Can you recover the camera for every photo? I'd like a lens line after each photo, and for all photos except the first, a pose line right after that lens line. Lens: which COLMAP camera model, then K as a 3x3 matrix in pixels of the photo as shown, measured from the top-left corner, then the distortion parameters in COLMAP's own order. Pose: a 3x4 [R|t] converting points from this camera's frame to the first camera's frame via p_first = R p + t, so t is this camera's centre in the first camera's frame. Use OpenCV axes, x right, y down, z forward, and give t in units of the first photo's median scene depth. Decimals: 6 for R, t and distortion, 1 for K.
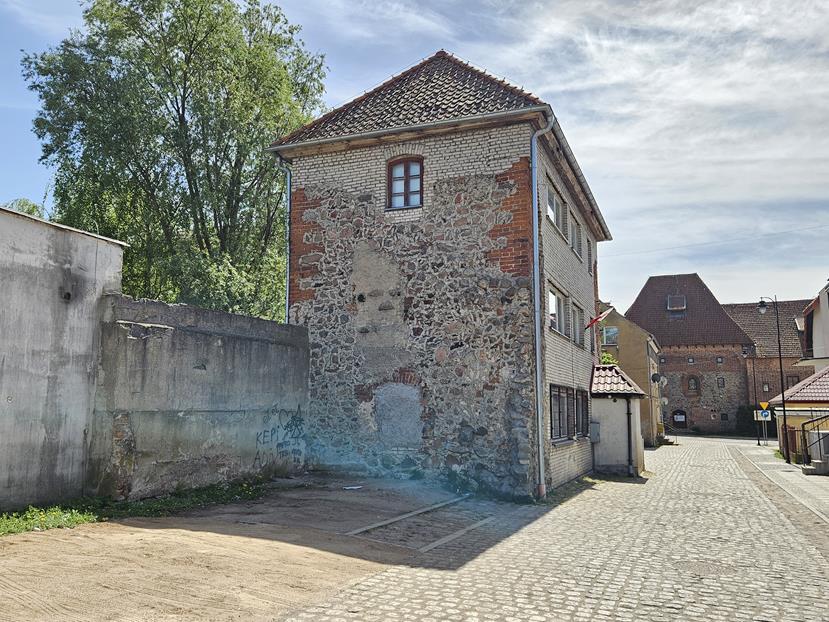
lens RADIAL K [[684.4, 0, 413.6], [0, 684.4, 312.8], [0, 0, 1]] dist [0.067256, -0.000526]
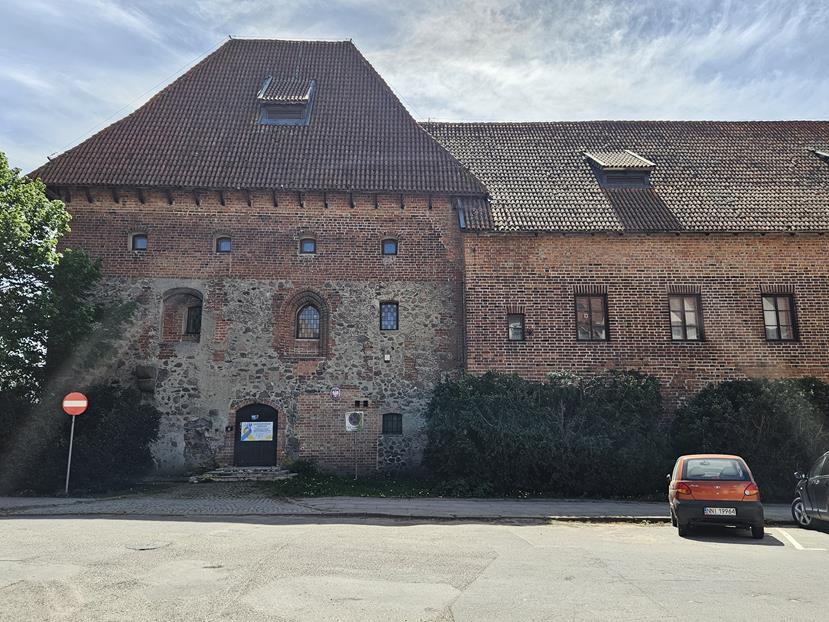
lens RADIAL K [[684.4, 0, 413.1], [0, 684.4, 310.9], [0, 0, 1]] dist [0.067256, -0.000526]
pose [[0.909956, 0.078872, 0.407135, 0.322347], [-0.055186, 0.996046, -0.069615, 0.118129], [-0.411016, 0.040878, 0.910711, 0.704156]]
